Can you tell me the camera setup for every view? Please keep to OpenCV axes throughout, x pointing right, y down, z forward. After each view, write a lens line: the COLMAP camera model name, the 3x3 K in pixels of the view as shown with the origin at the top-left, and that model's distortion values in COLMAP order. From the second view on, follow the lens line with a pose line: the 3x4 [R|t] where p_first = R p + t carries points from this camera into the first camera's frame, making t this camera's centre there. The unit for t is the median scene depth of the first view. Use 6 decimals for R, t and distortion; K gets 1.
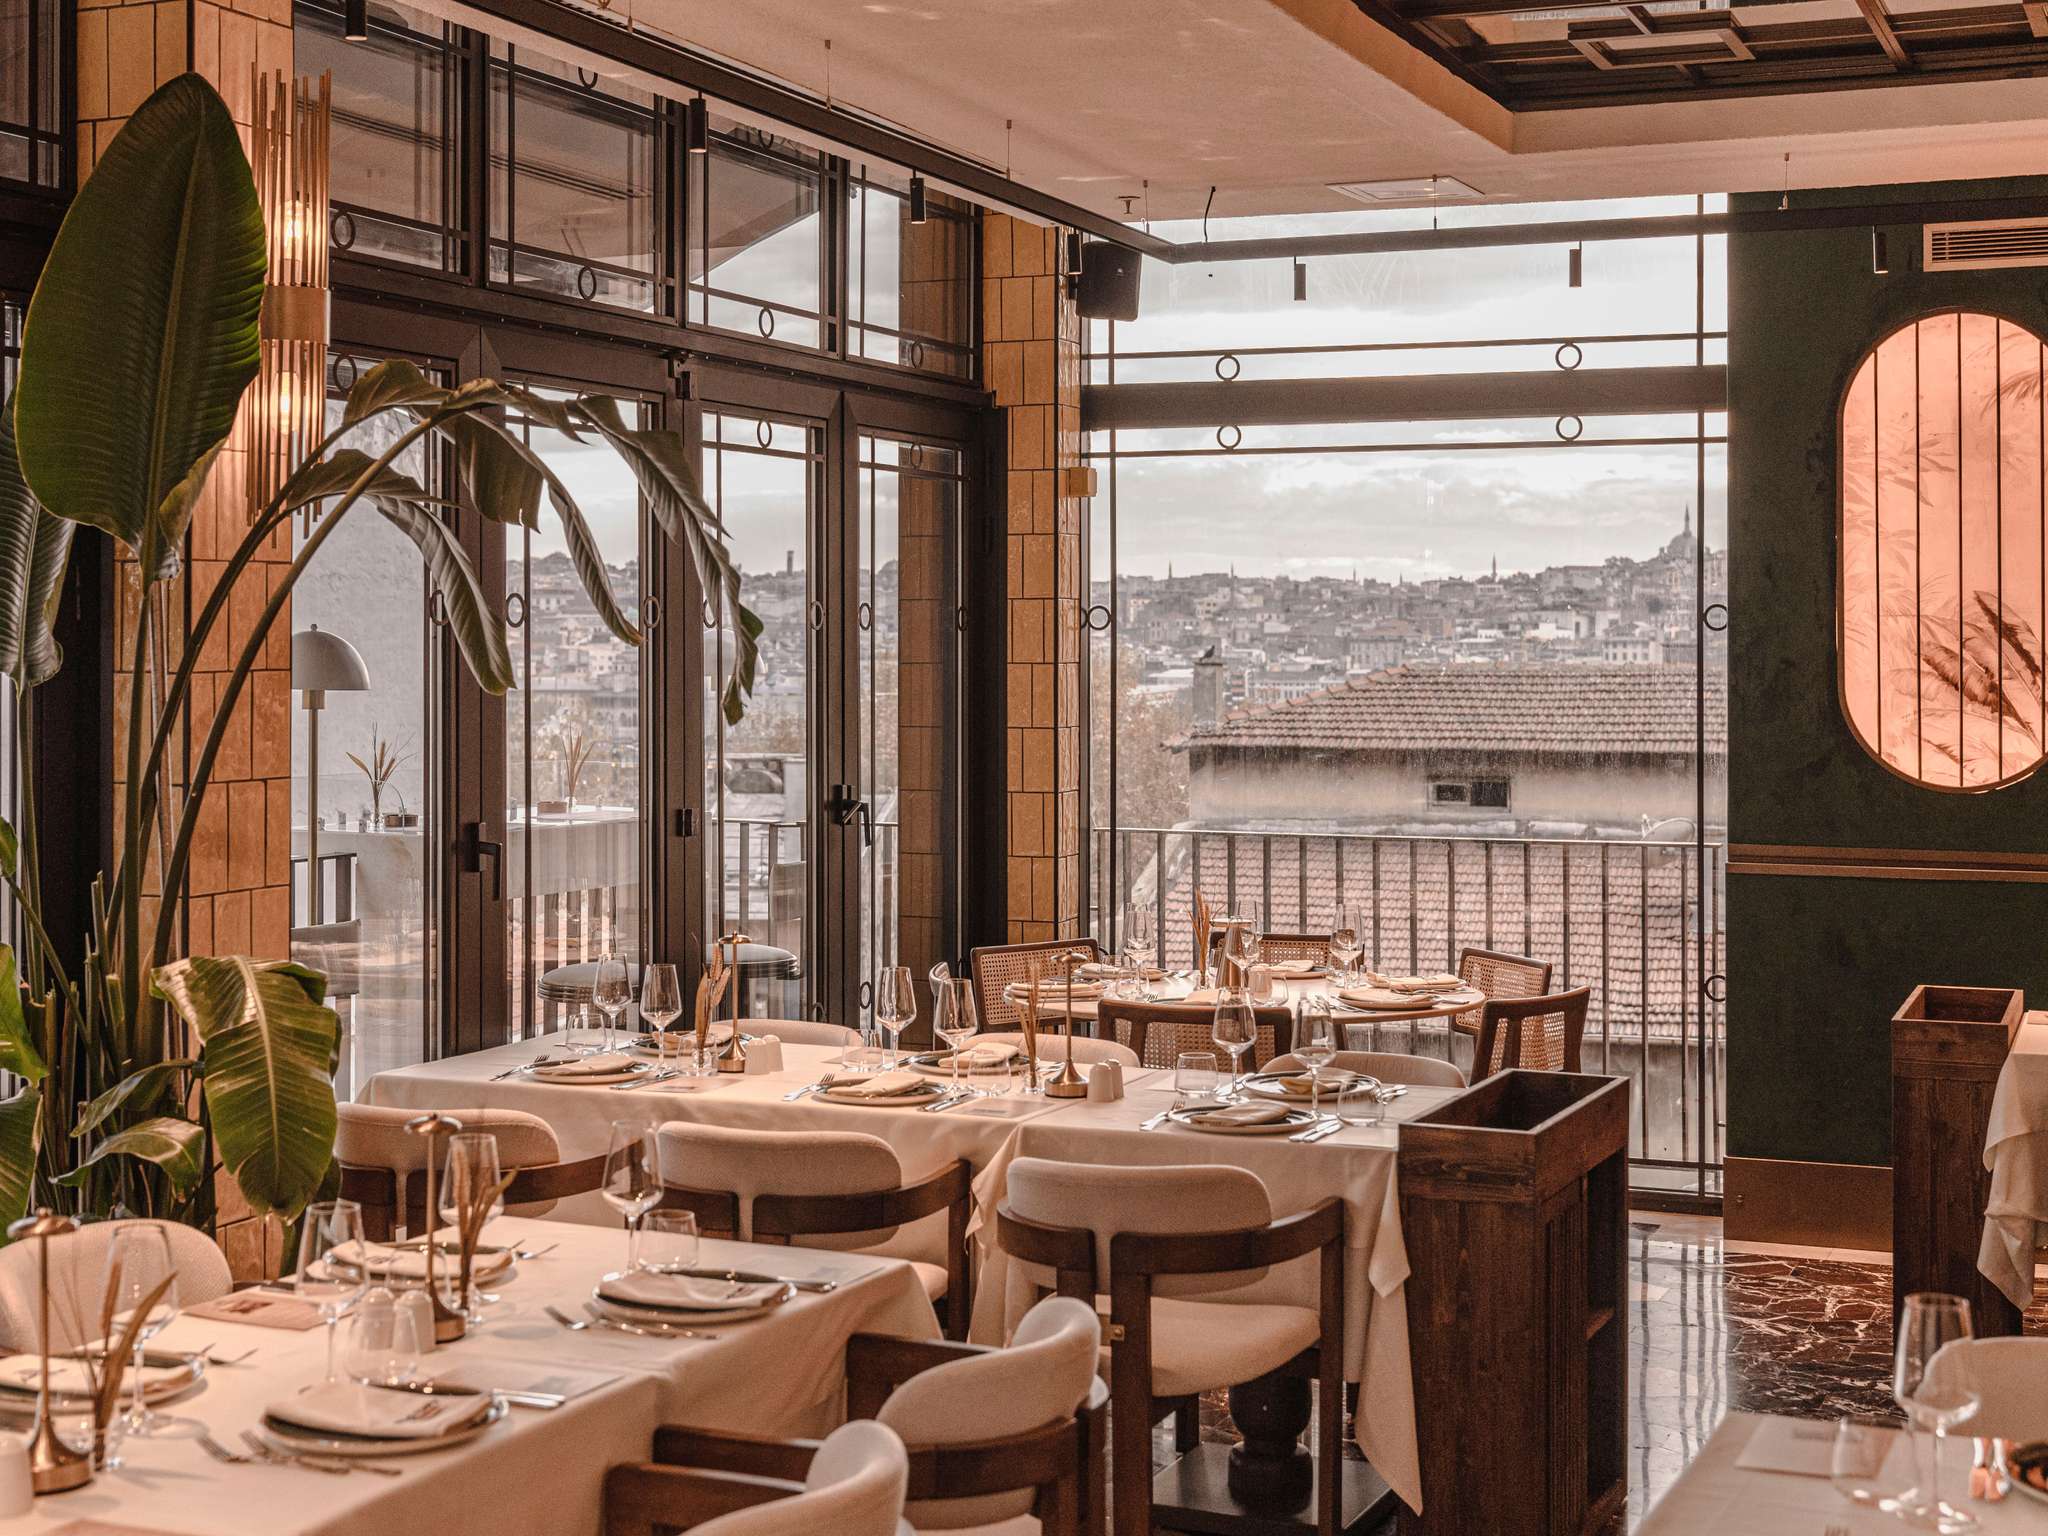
lens RADIAL K [[2876.5, 0, 1020.6], [0, 2876.5, 621.8], [0, 0, 1]] dist [0.015486, -0.015942]
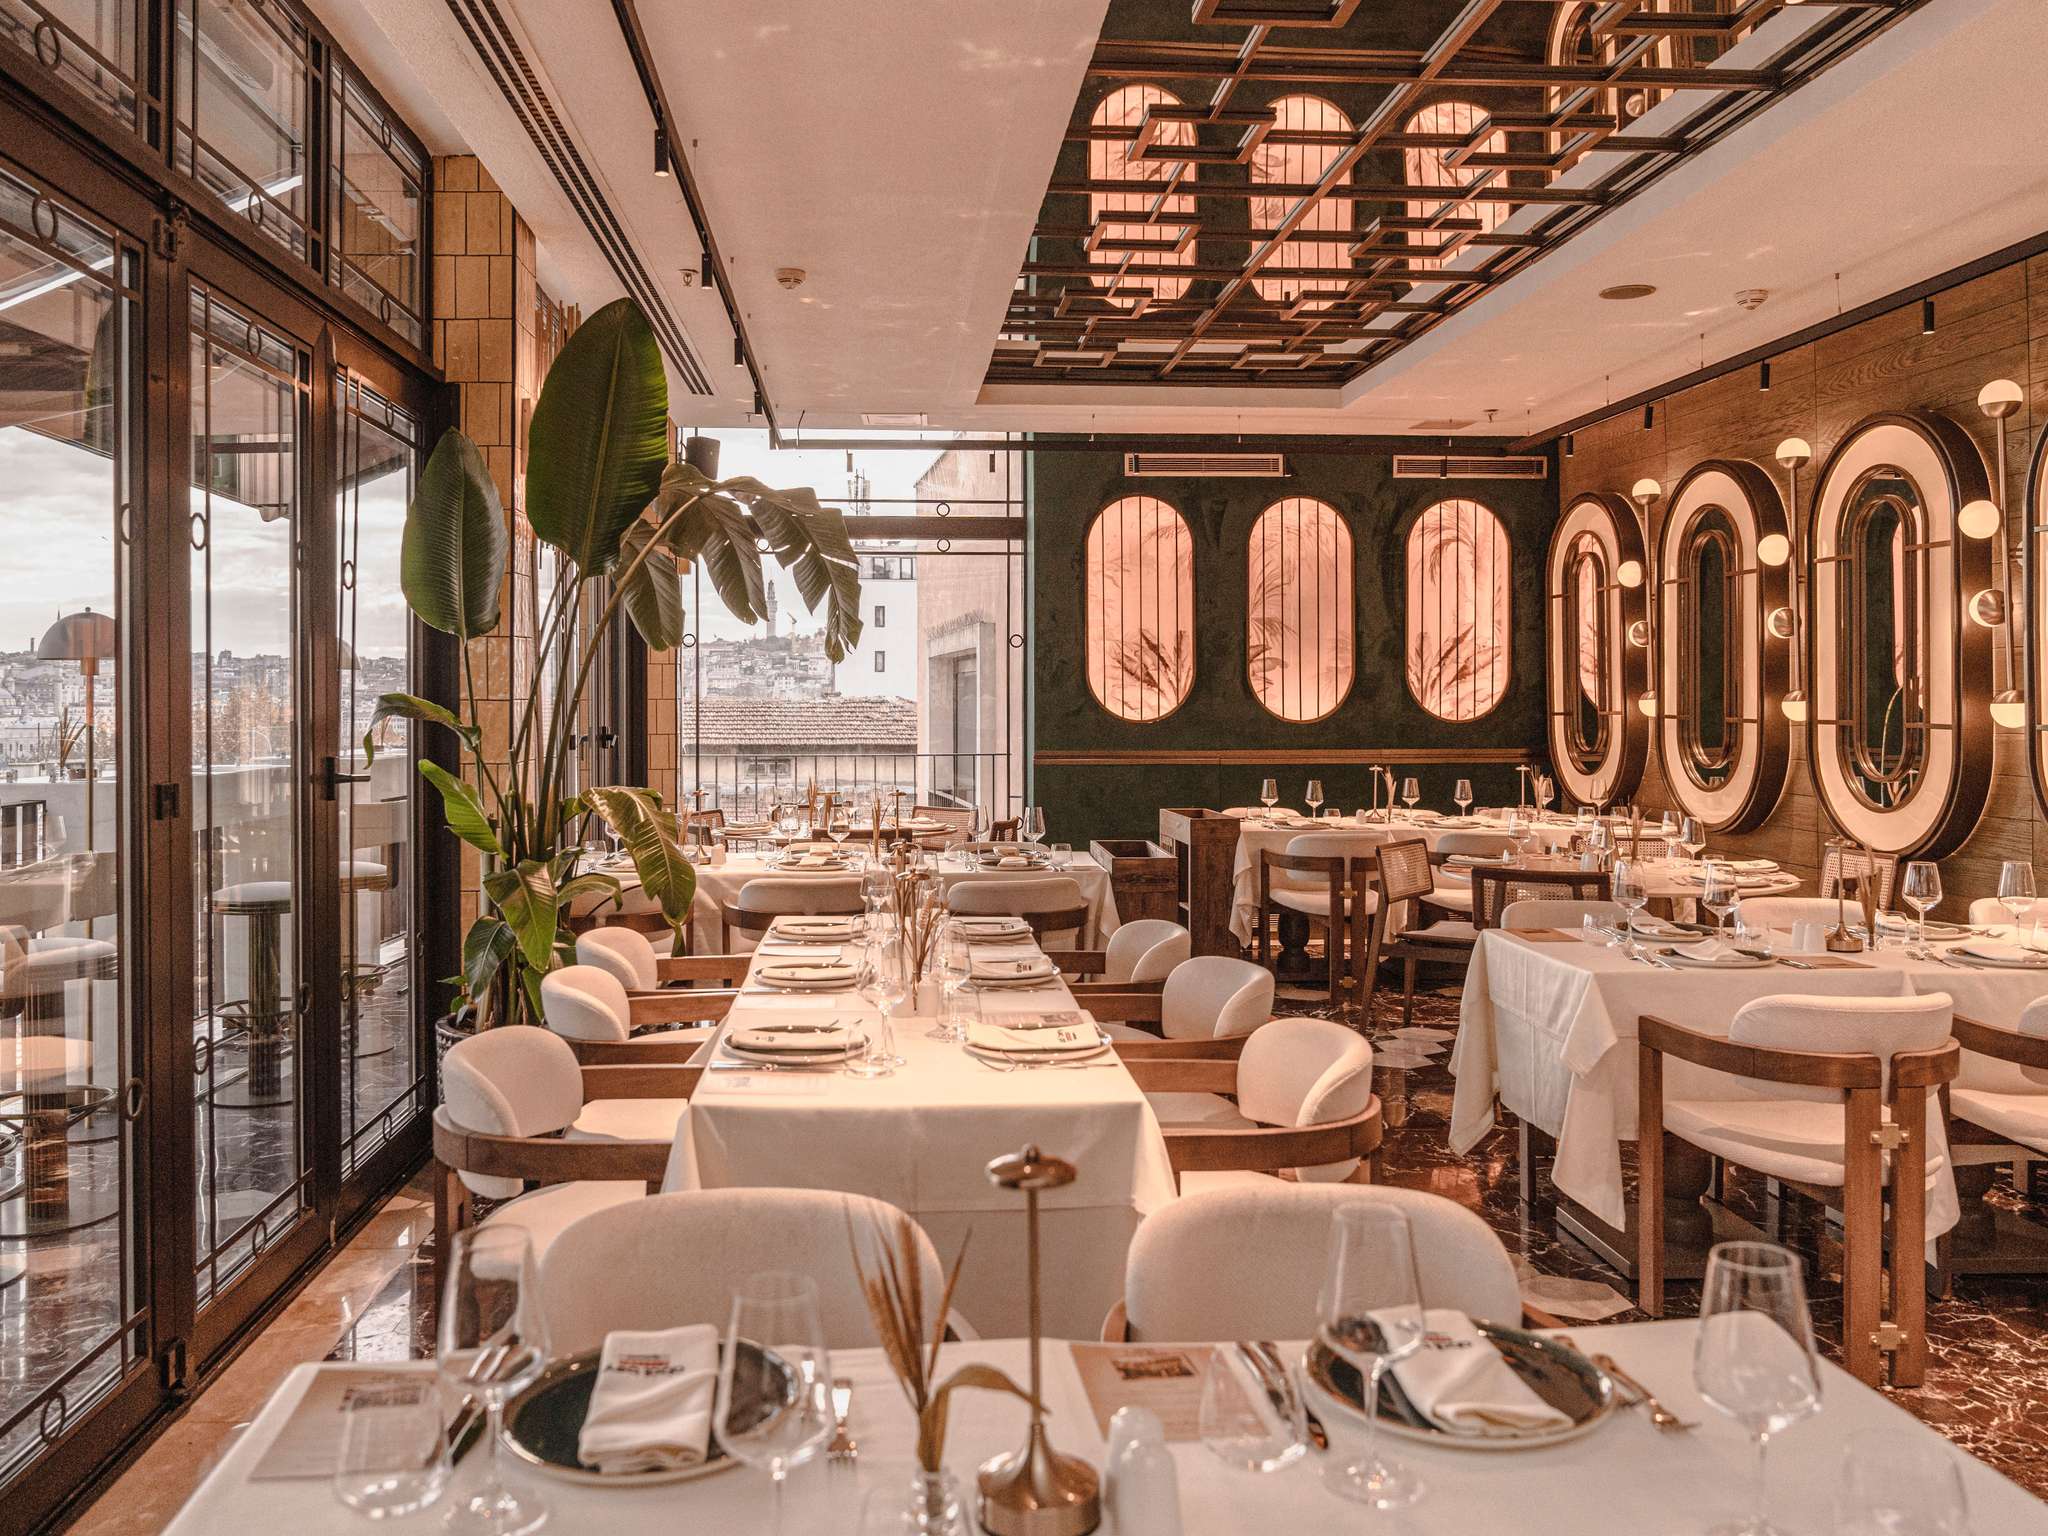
lens RADIAL K [[1593.9, 0, 947.5], [0, 1593.9, 693.0], [0, 0, 1]] dist [-0.018524, 0.000485]
pose [[0.903195, -0.002256, 0.429224, -0.326341], [-0.000737, 0.999977, 0.006807, 0.031578], [-0.429230, -0.006465, 0.903172, 0.003228]]
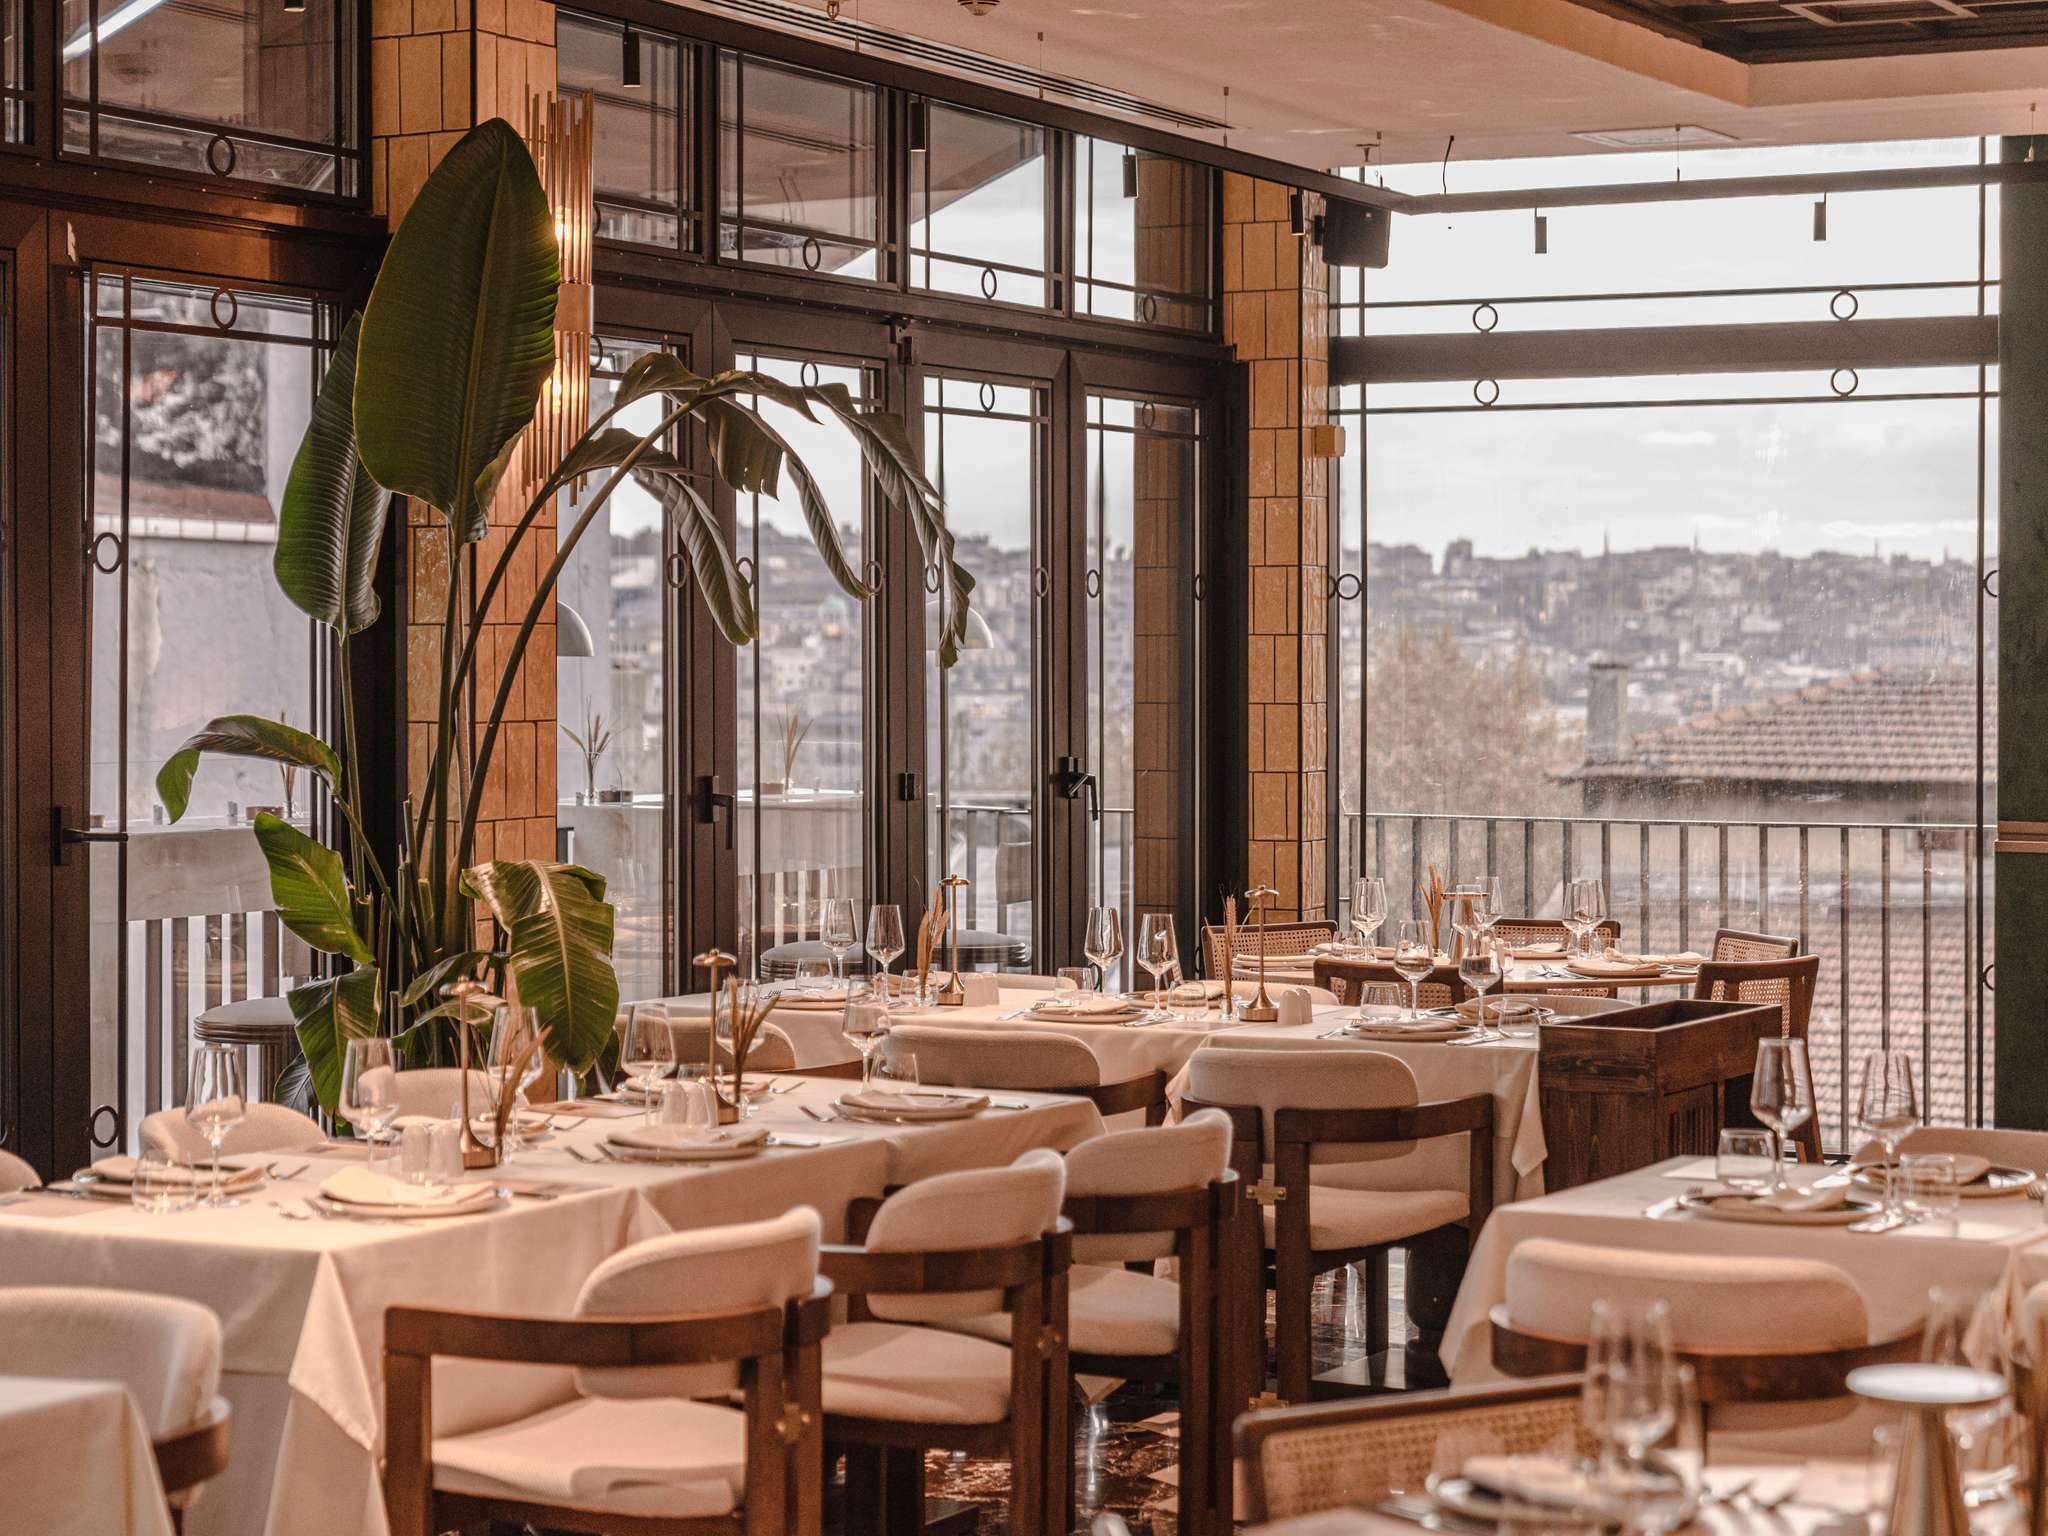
lens RADIAL K [[4108.4, 0, 1010.3], [0, 4108.4, 701.0], [0, 0, 1]] dist [0.008942, -0.035295]
pose [[0.995834, 0.001104, -0.091180, 0.049189], [0.000775, 0.999788, 0.020568, 0.010216], [0.091183, -0.020553, 0.995622, -0.418812]]
